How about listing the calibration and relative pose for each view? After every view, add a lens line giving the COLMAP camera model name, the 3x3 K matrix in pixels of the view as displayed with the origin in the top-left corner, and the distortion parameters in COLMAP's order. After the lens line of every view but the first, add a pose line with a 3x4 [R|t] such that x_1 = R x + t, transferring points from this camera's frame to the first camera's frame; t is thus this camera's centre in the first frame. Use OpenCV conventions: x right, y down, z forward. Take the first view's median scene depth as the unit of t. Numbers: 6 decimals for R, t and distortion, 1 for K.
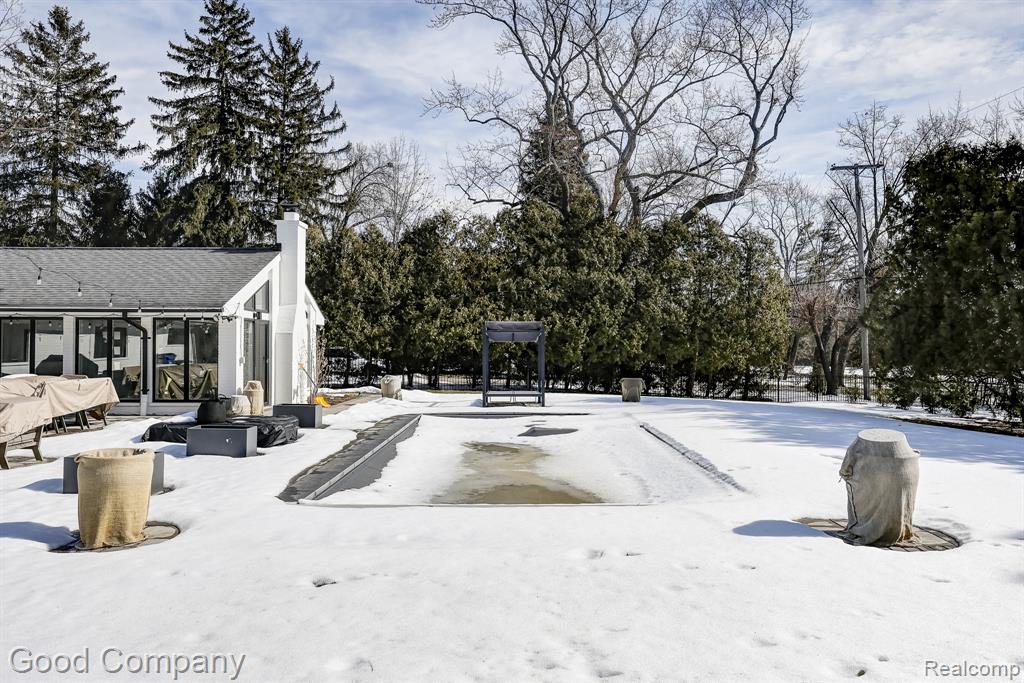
lens RADIAL K [[694.4, 0, 509.4], [0, 694.4, 339.2], [0, 0, 1]] dist [-0.006633, 0.005197]
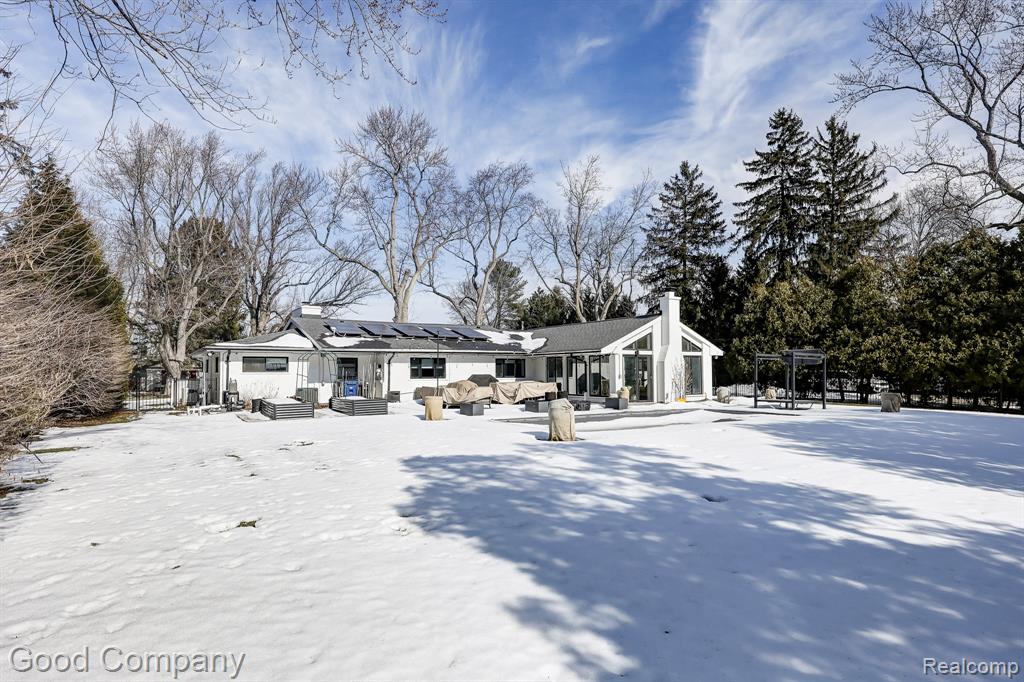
lens RADIAL K [[554.9, 0, 532.8], [0, 554.9, 368.0], [0, 0, 1]] dist [0.019183, 0.000380]
pose [[0.555755, -0.010750, -0.831276, 0.417645], [0.013645, 0.999900, -0.003808, 0.005243], [0.831234, -0.009227, 0.555846, -0.037684]]
